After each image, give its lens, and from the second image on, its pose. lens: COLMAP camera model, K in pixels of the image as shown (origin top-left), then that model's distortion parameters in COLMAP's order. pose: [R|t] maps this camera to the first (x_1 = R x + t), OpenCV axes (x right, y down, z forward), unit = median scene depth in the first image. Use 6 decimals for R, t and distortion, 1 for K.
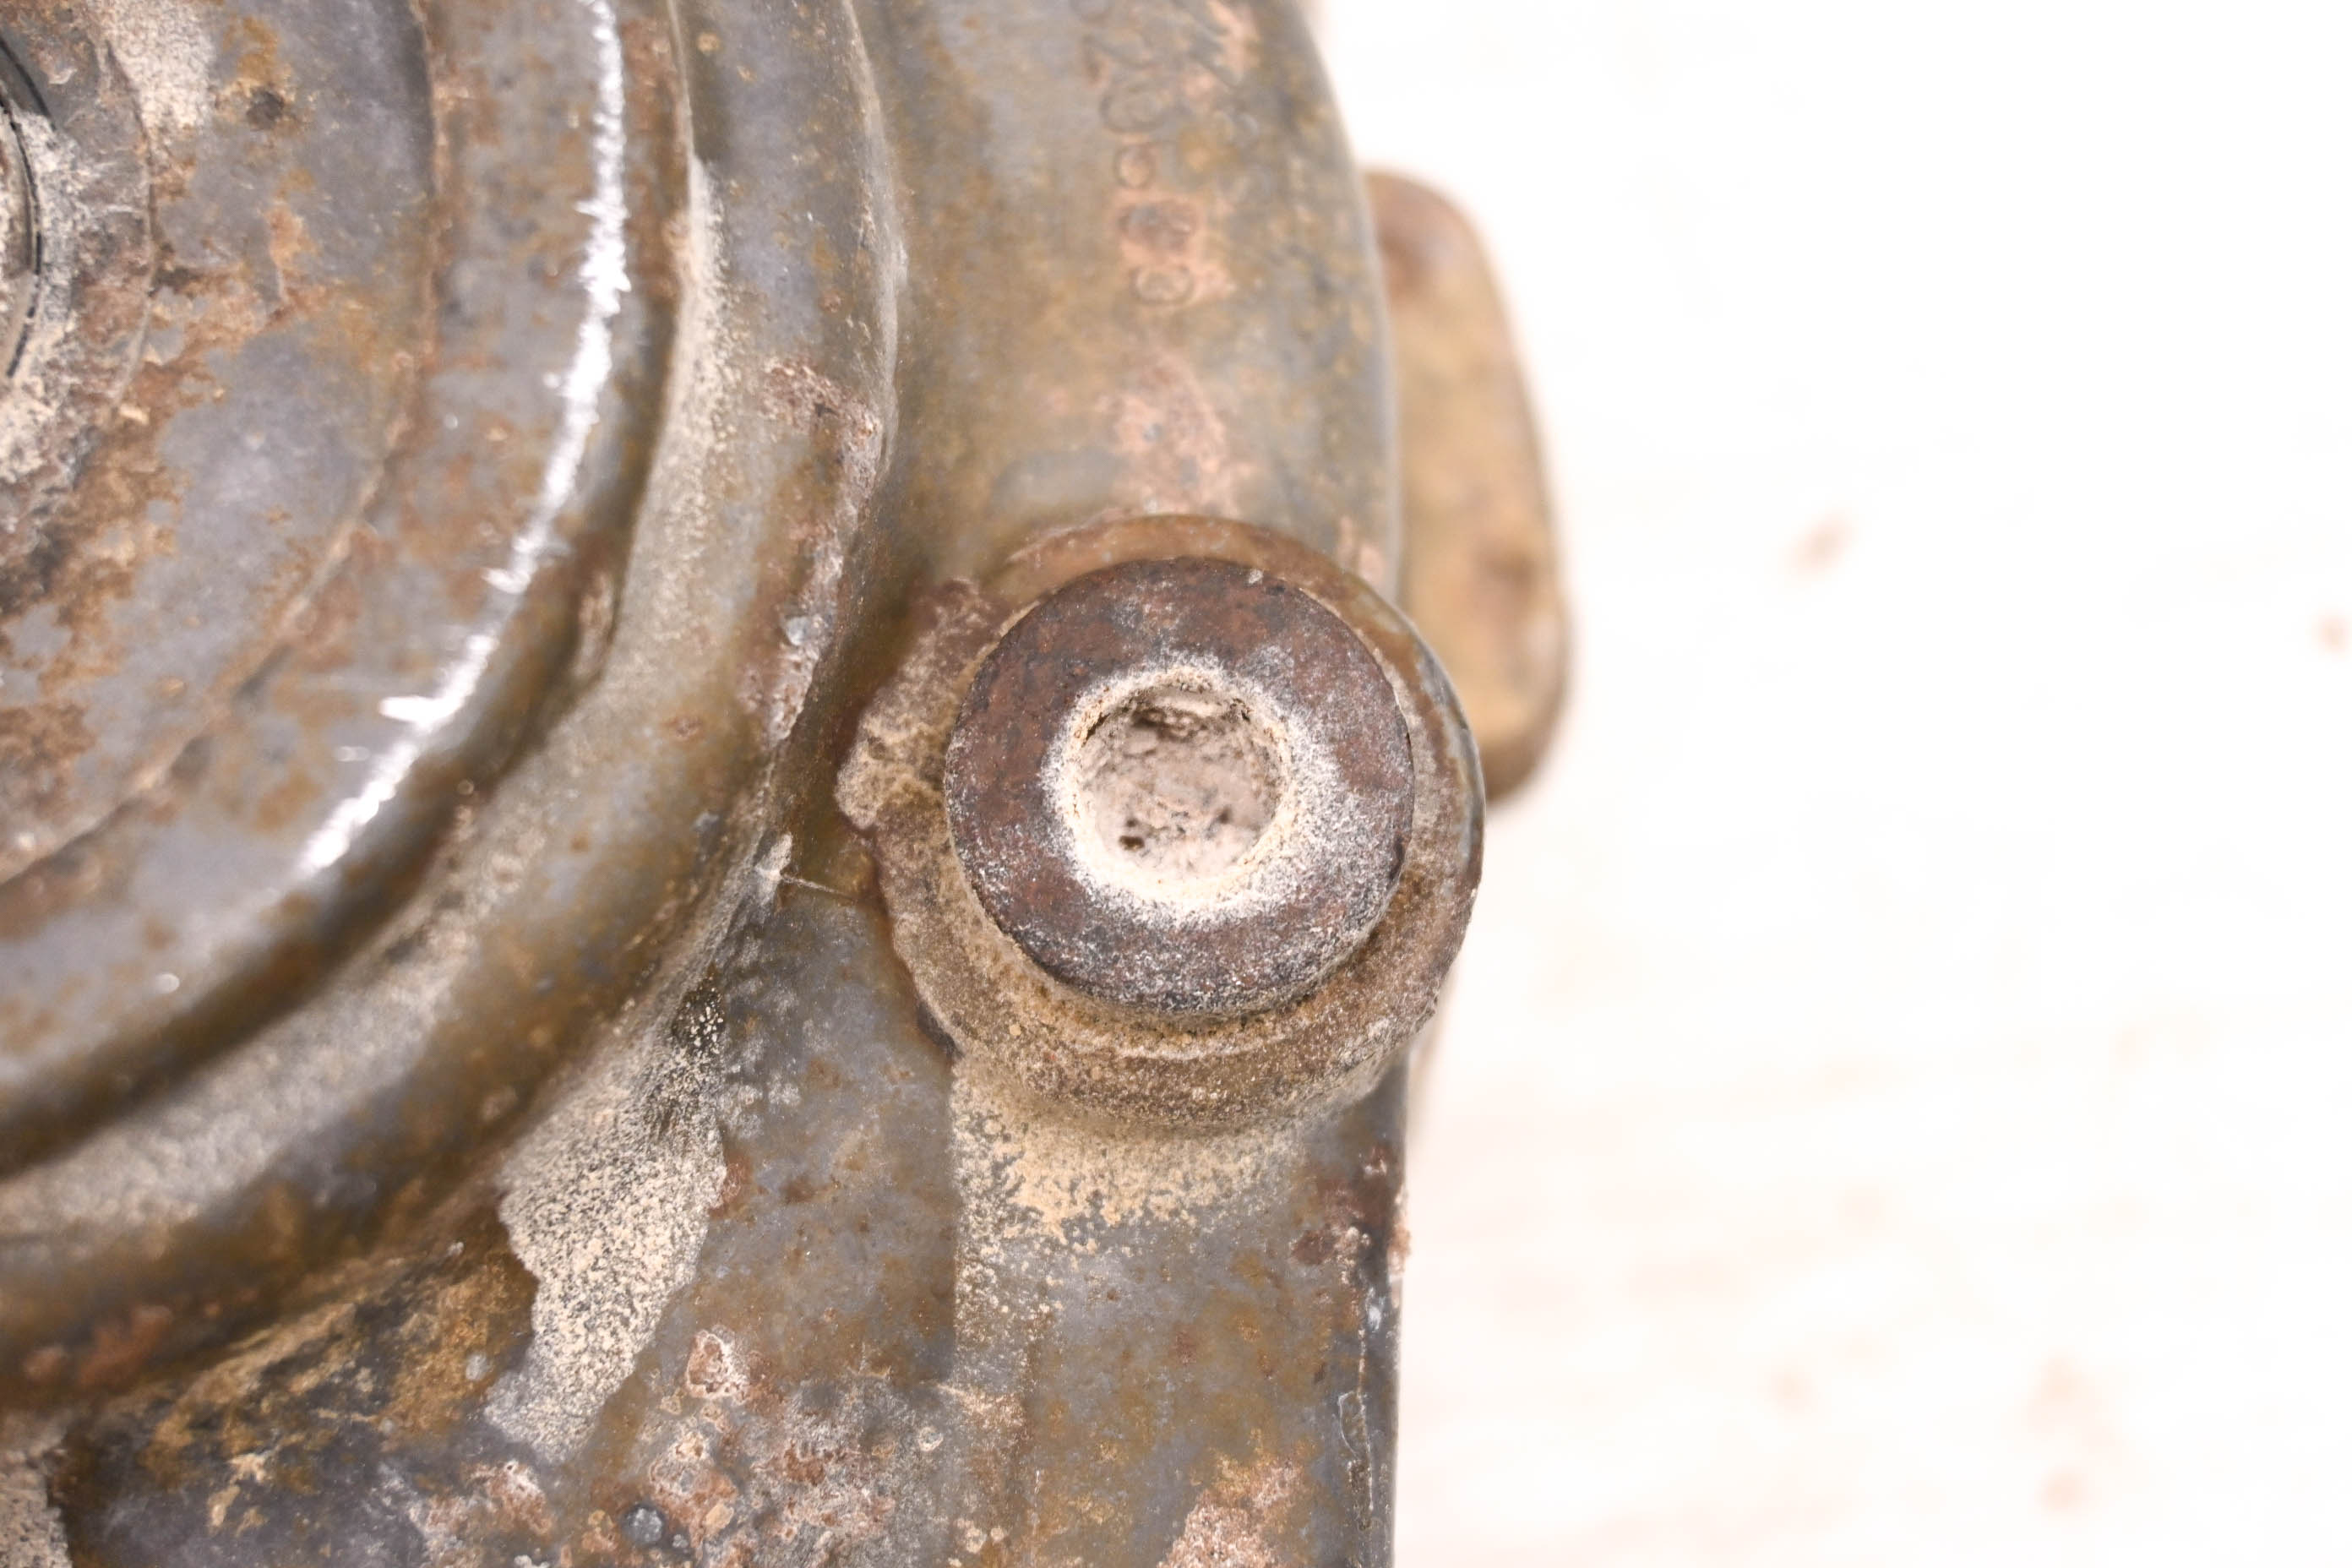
lens RADIAL K [[4194.7, 0, 1172.4], [0, 4194.7, 781.6], [0, 0, 1]] dist [-0.008683, 0.000000]
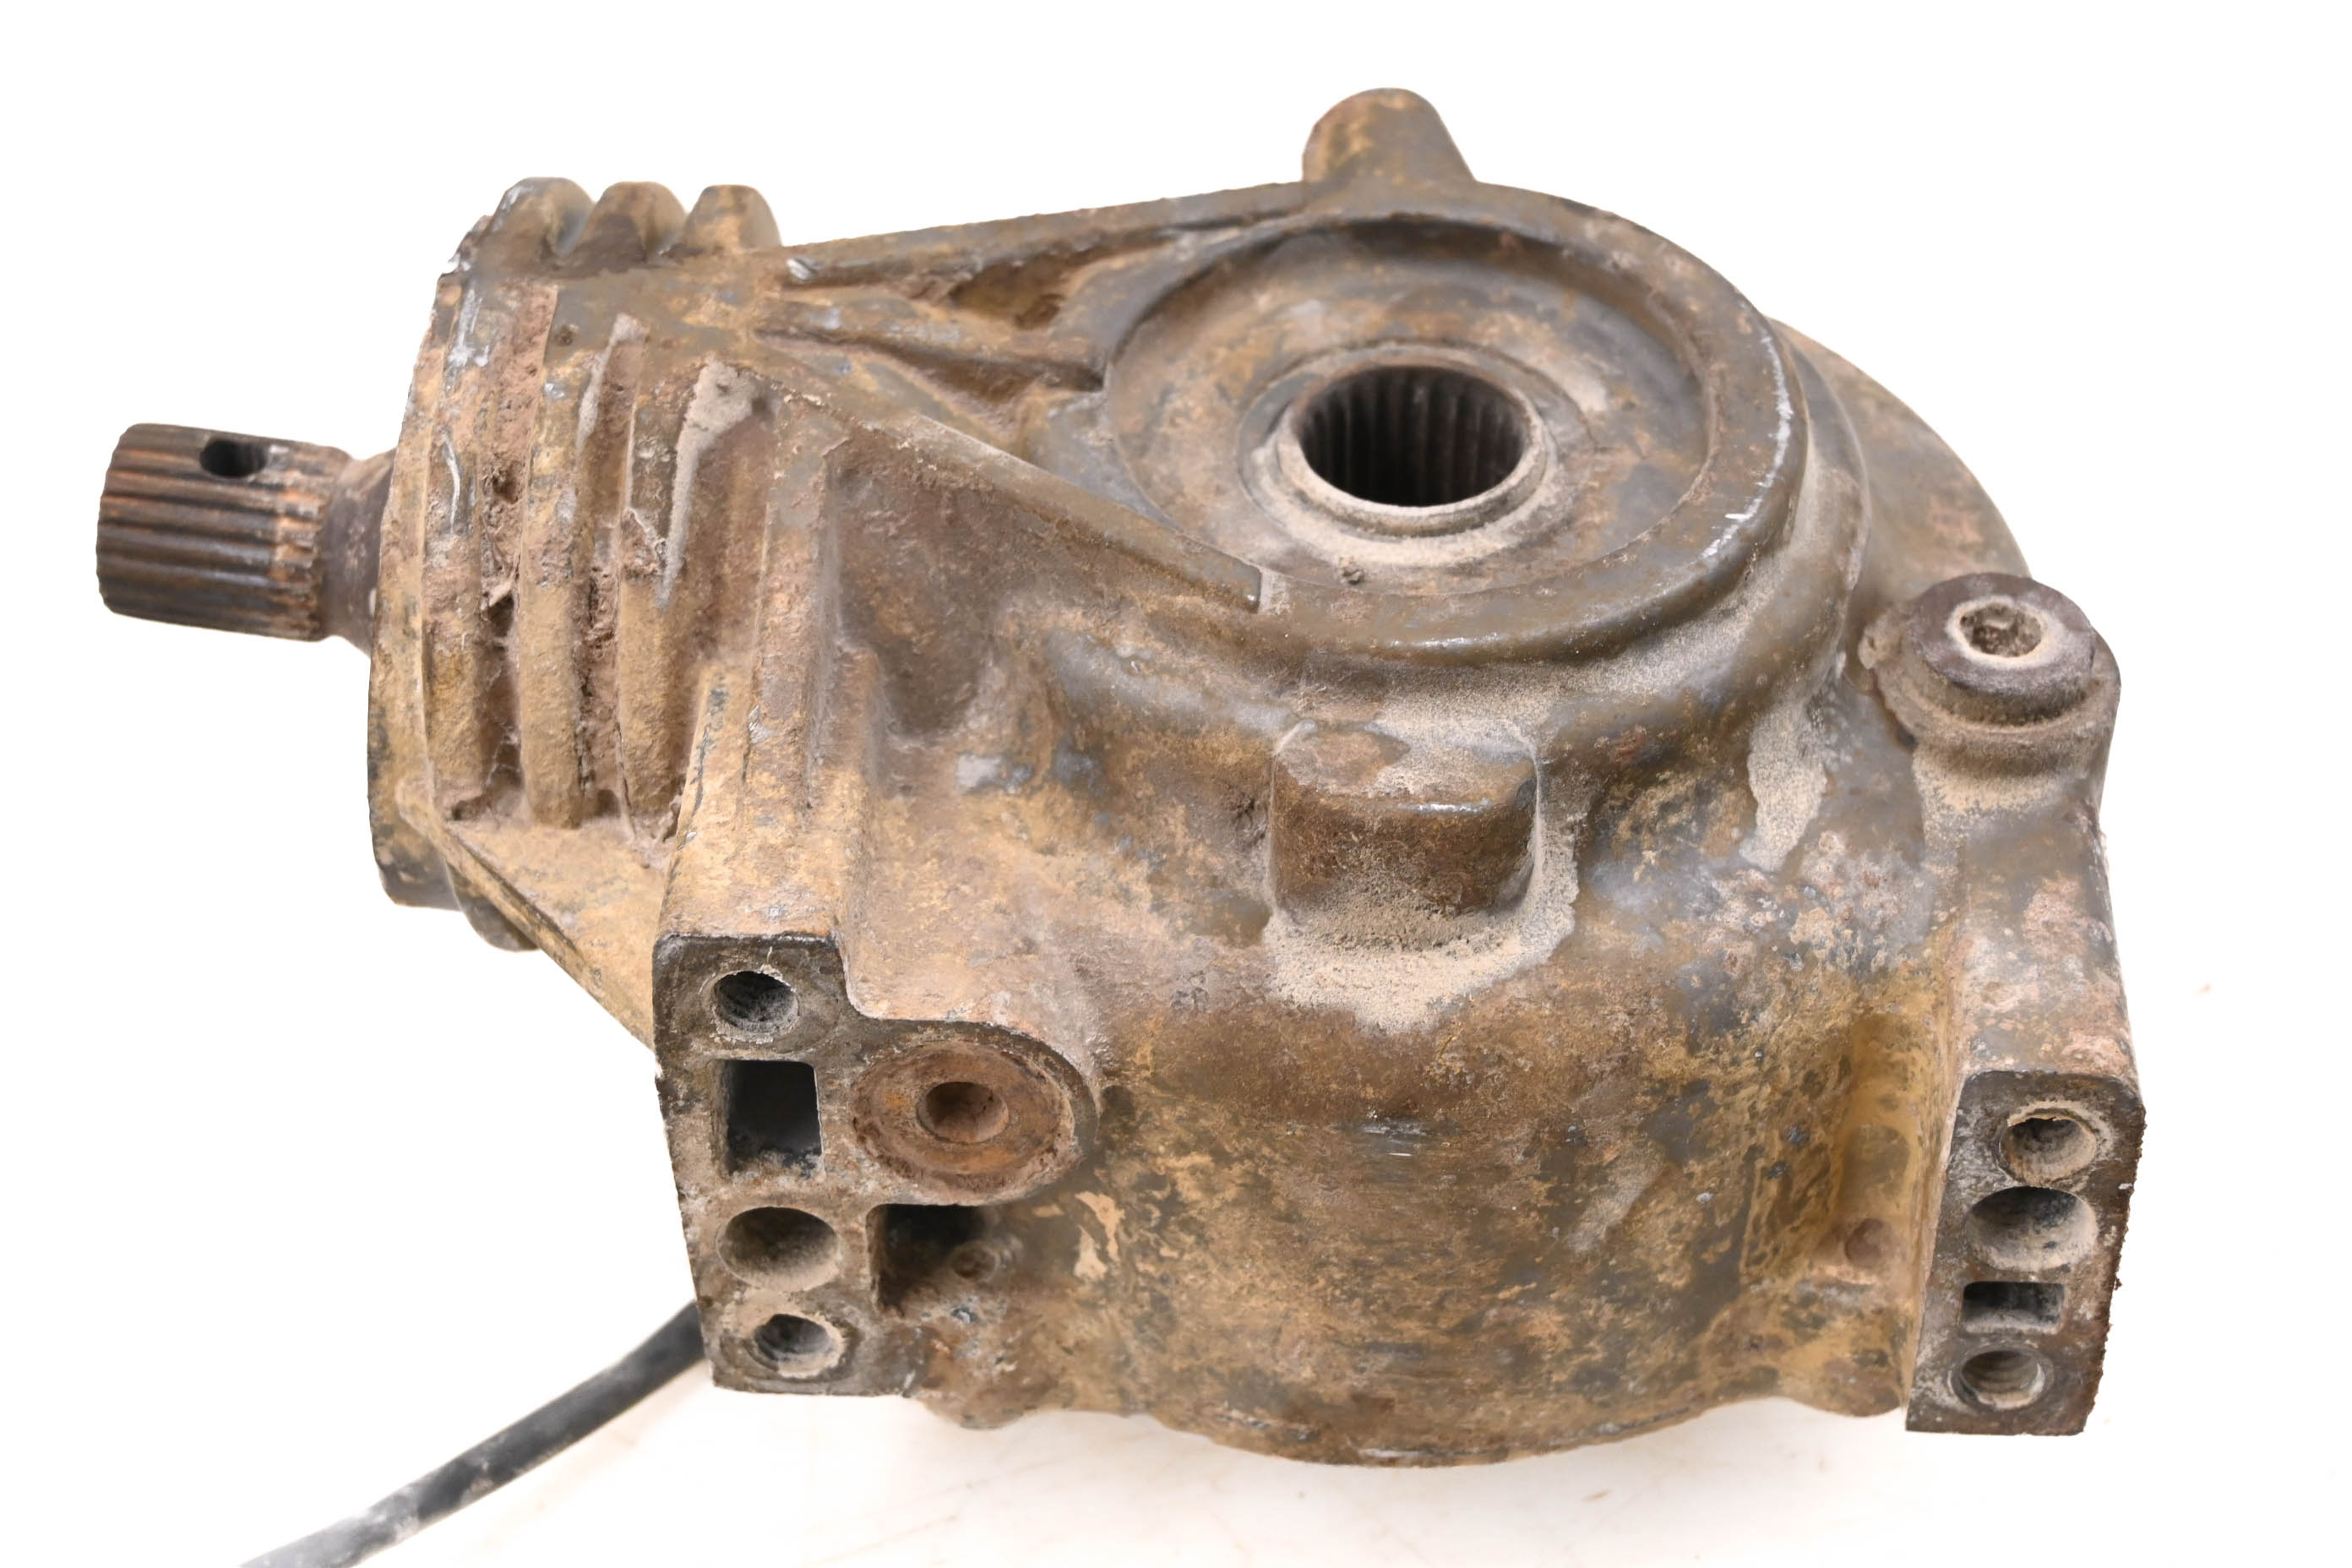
lens RADIAL K [[4104.7, 0, 1178.1], [0, 4104.7, 784.7], [0, 0, 1]] dist [-0.030428, 0.000000]
pose [[0.999766, -0.009570, -0.019392, -0.440105], [-0.002381, 0.842585, -0.538558, 1.388156], [0.021493, 0.538478, 0.842366, -1.014953]]
